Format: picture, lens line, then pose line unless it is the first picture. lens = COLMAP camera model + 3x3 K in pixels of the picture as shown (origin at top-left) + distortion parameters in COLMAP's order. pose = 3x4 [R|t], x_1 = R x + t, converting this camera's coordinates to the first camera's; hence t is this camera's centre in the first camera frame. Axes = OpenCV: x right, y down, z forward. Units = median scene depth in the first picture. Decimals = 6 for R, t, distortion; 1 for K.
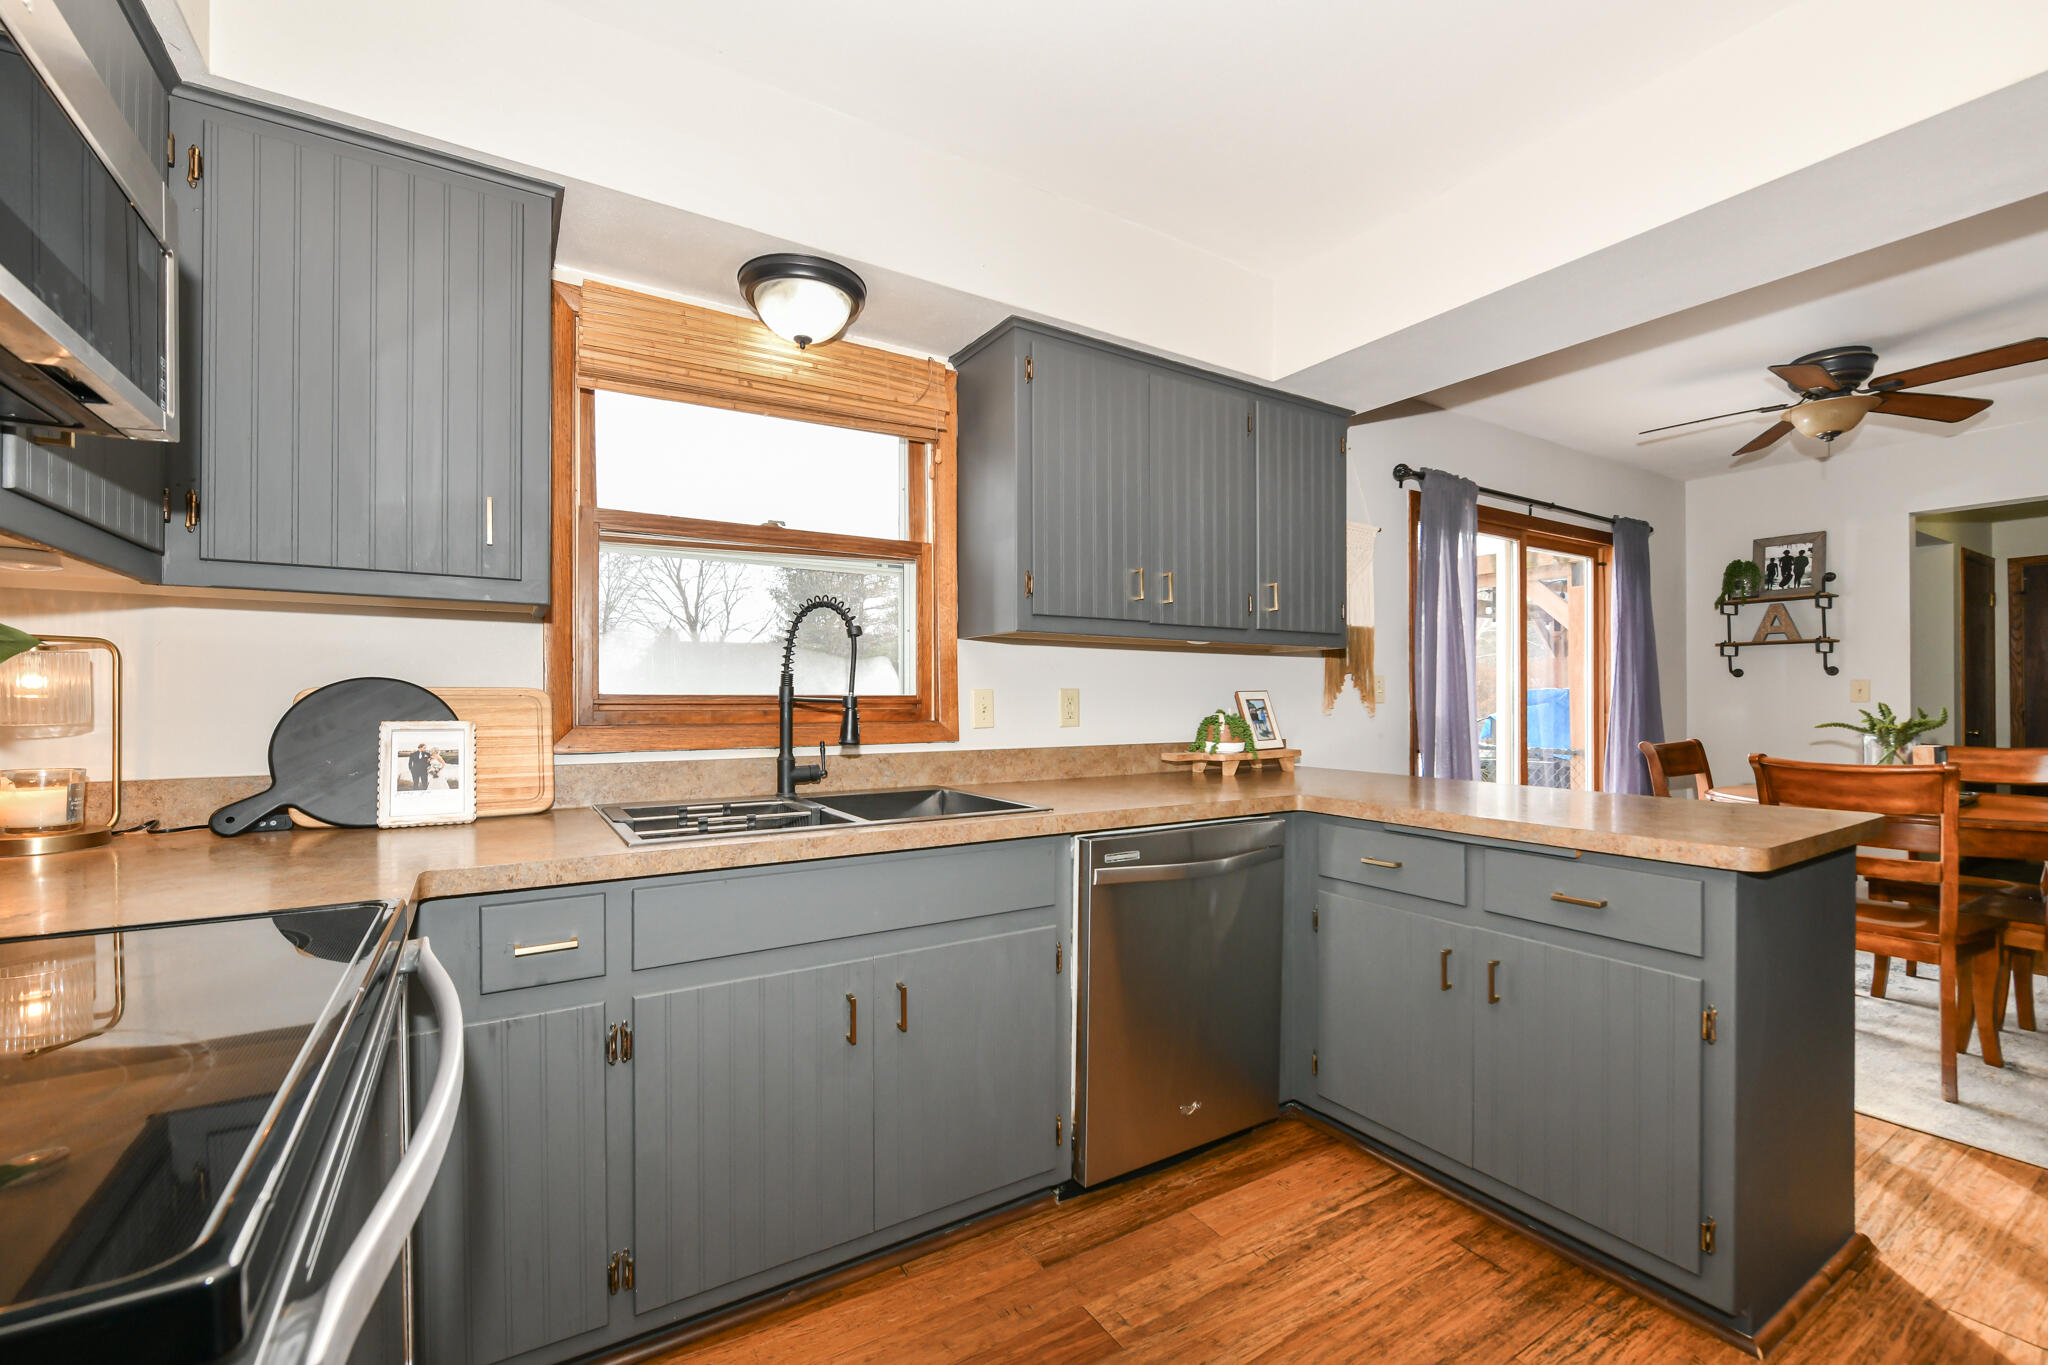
lens RADIAL K [[834.9, 0, 1036.6], [0, 834.9, 693.1], [0, 0, 1]] dist [0.001338, -0.000098]
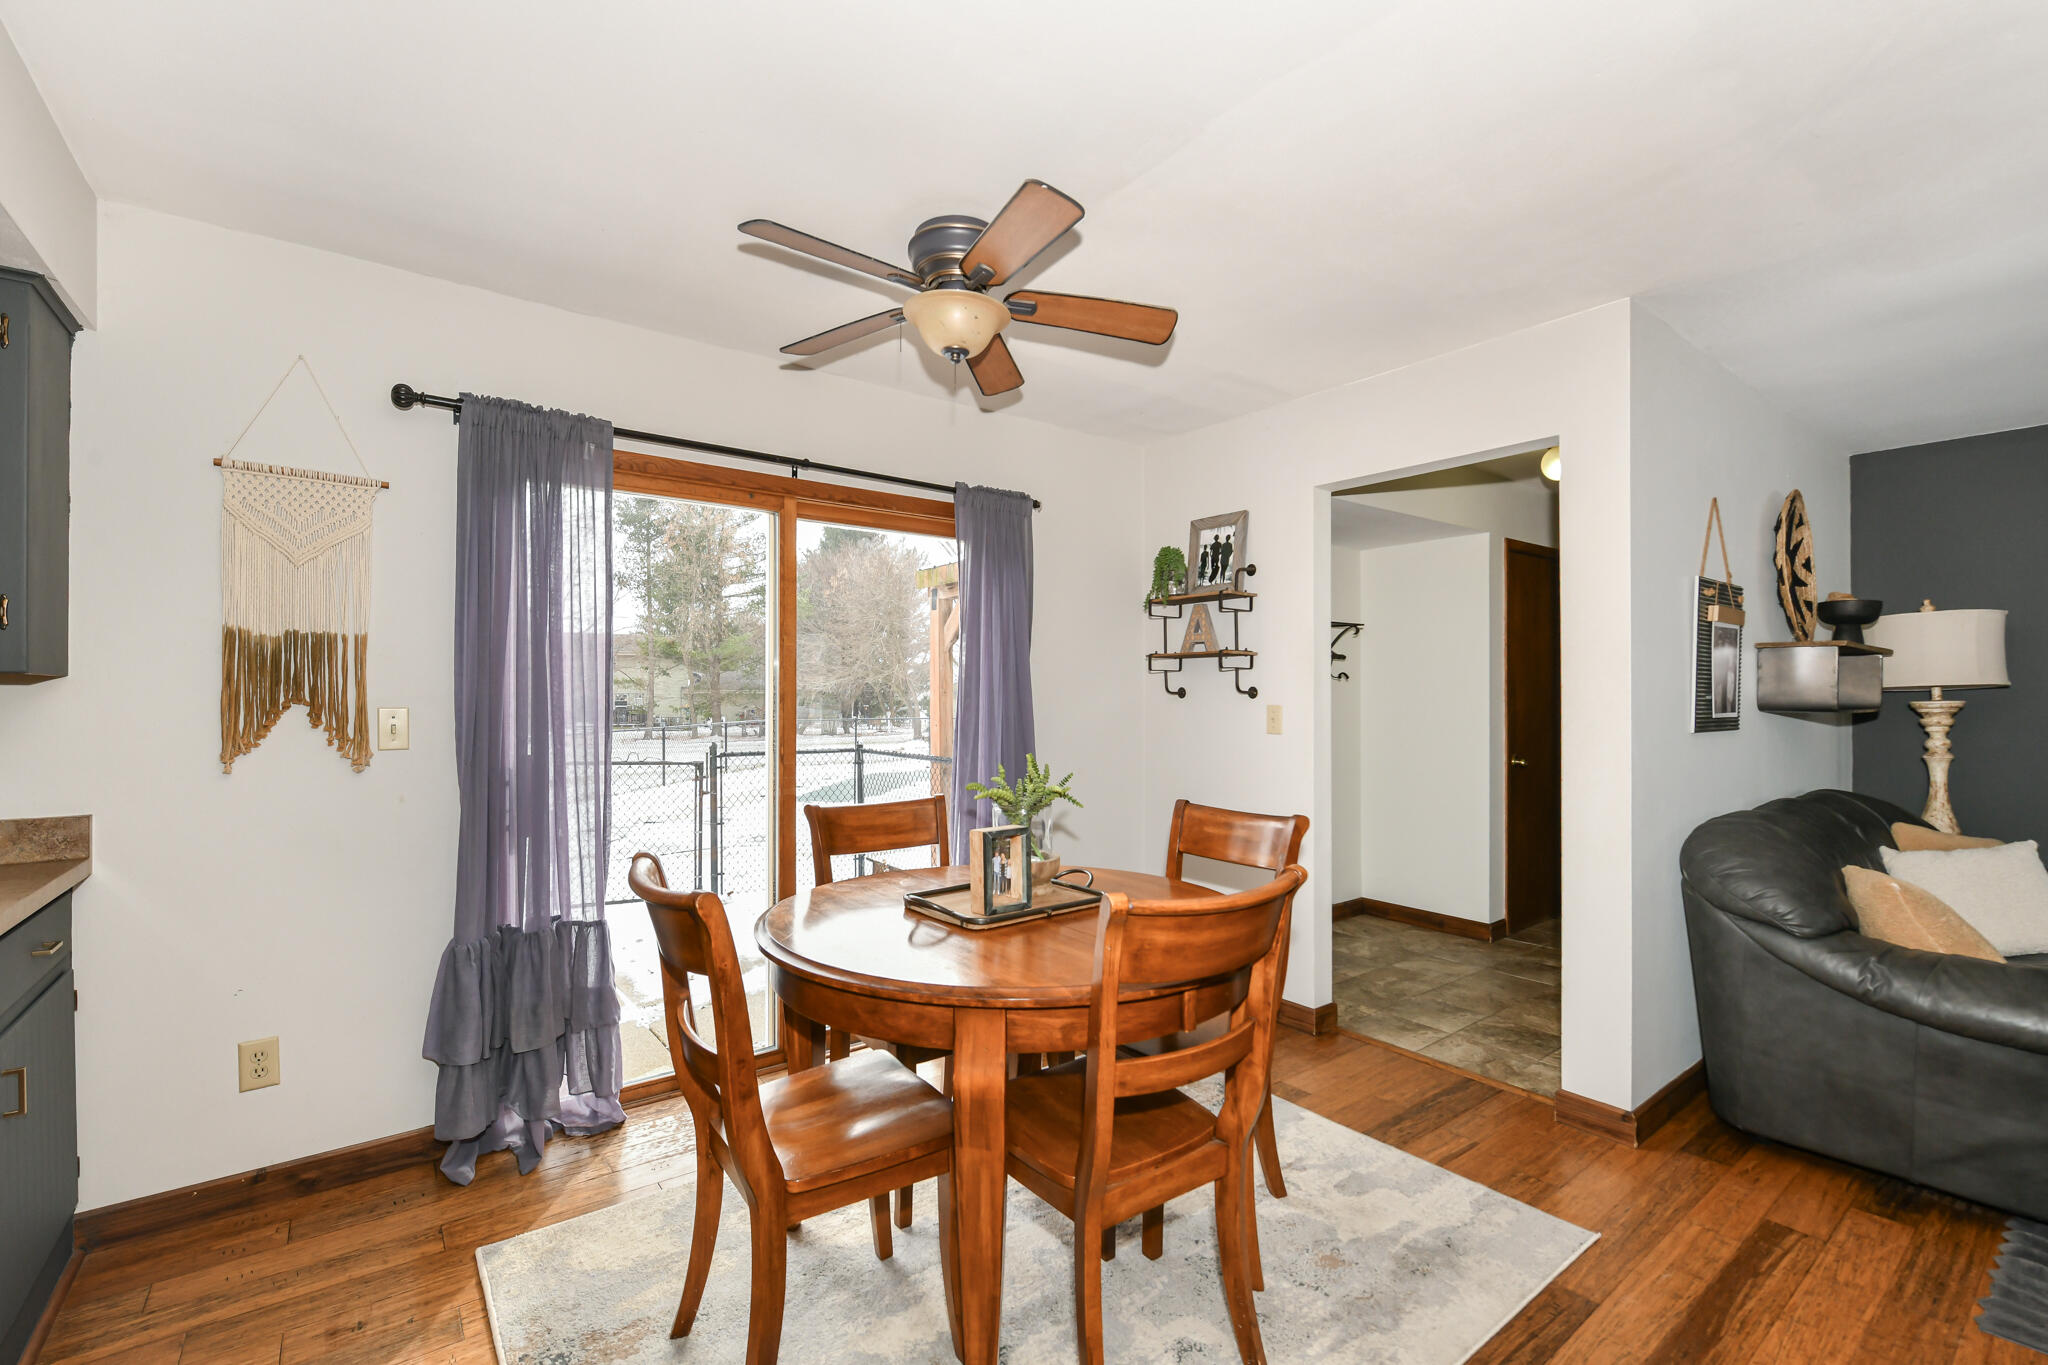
lens RADIAL K [[859.3, 0, 1024.0], [0, 859.3, 682.5], [0, 0, 1]] dist [0.000428, -0.000015]
pose [[0.996442, 0.005044, 0.084128, 1.304850], [-0.004815, 0.999984, -0.002917, -0.063002], [-0.084142, 0.002501, 0.996451, 0.448857]]
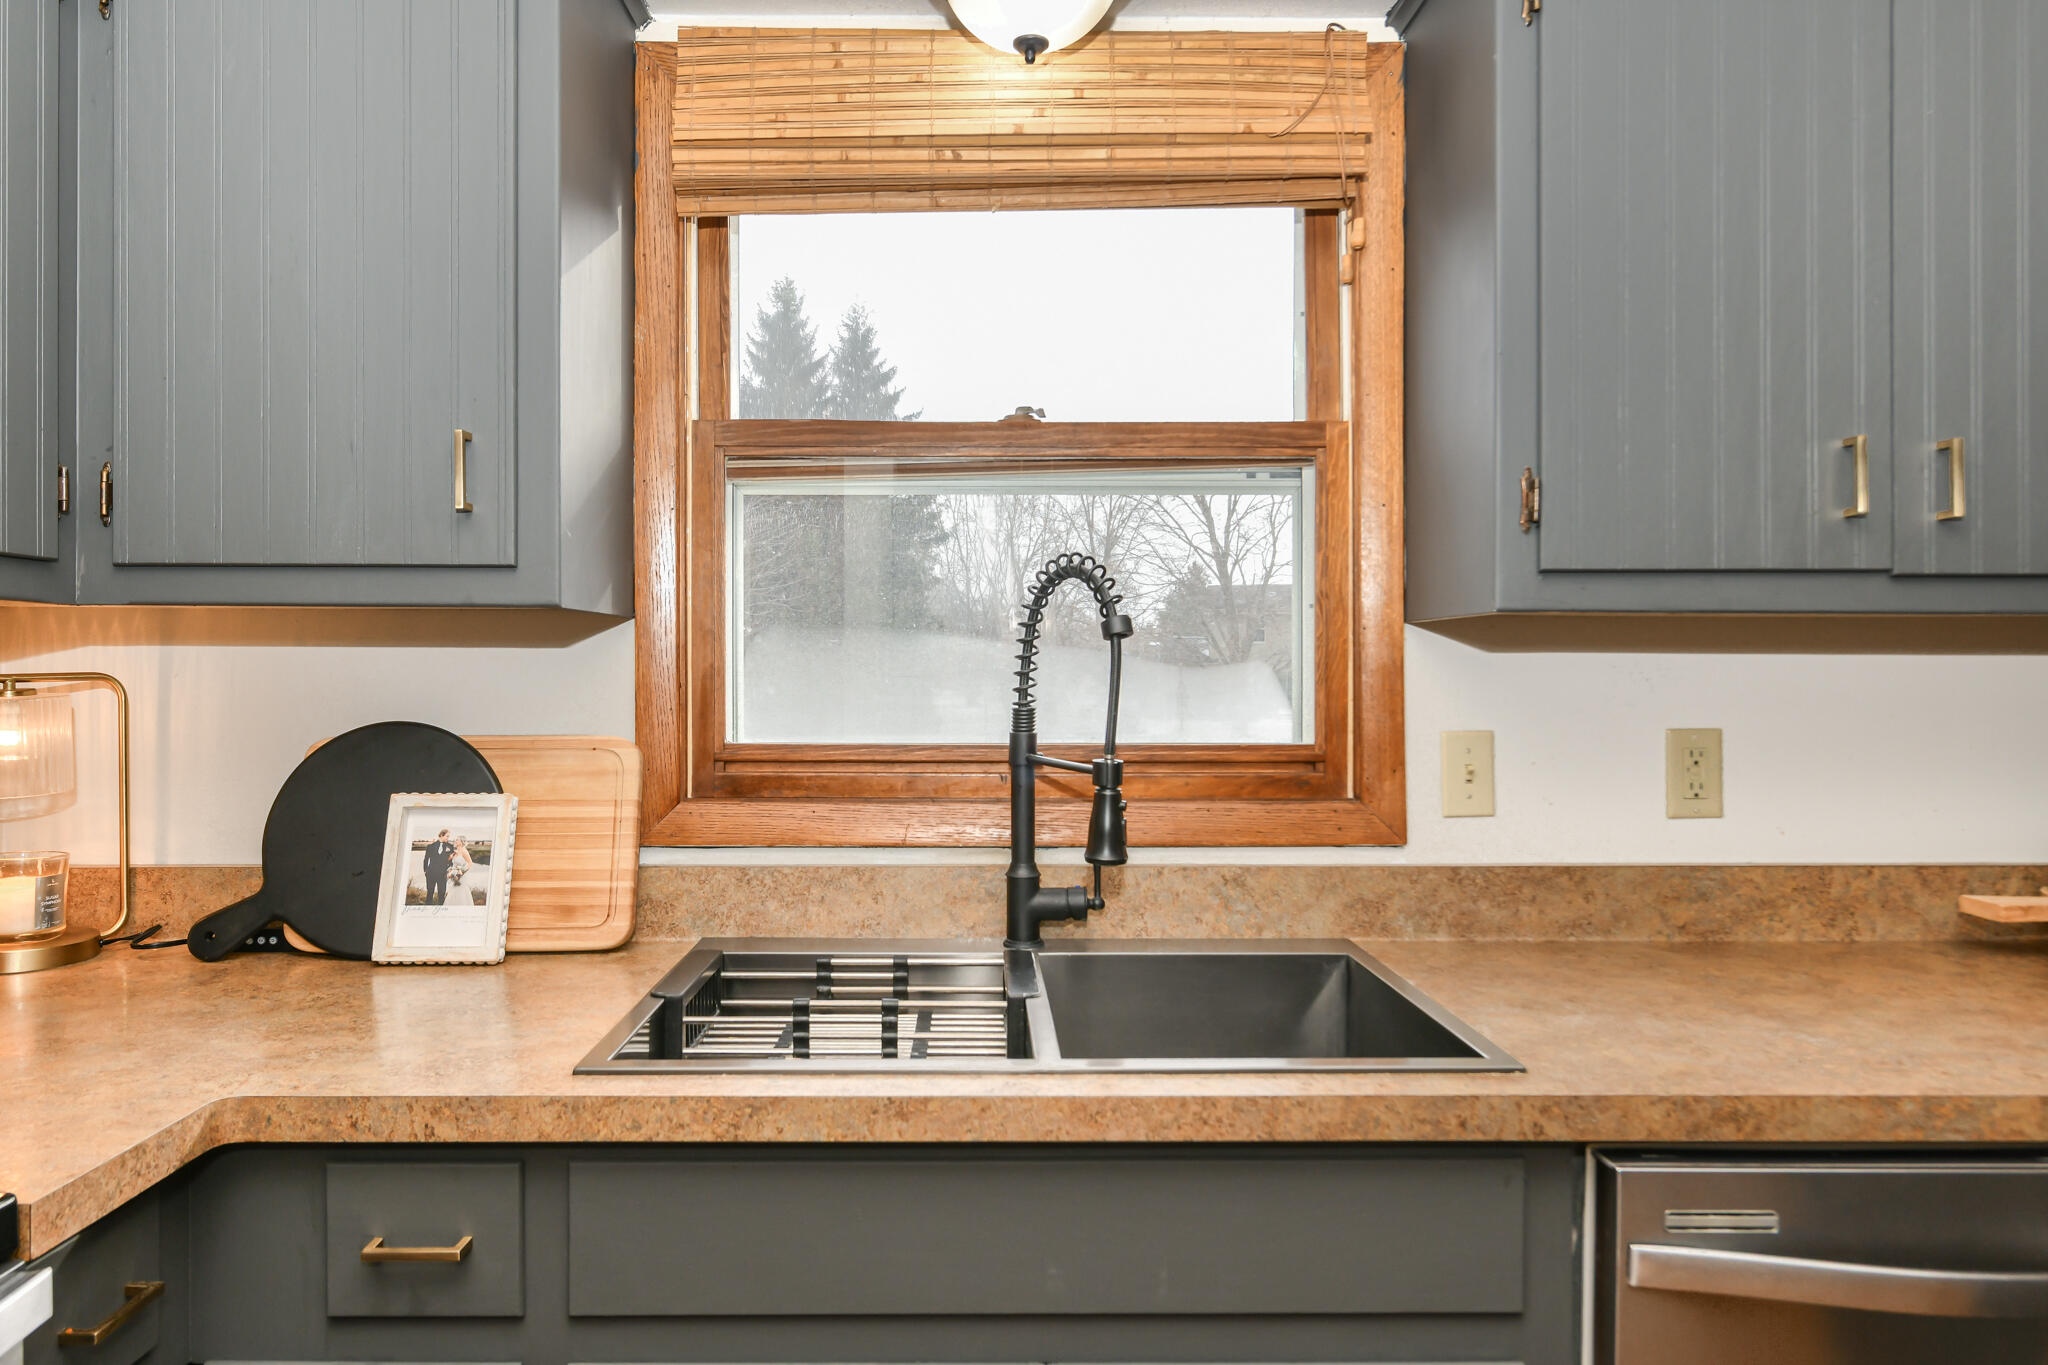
lens RADIAL K [[1372.5, 0, 1020.6], [0, 1372.5, 677.1], [0, 0, 1]] dist [-0.001872, 0.000031]
pose [[0.854791, 0.001333, -0.518970, 0.126630], [0.004357, 0.999943, 0.009743, -0.046580], [0.518954, -0.010589, 0.854737, 0.258876]]
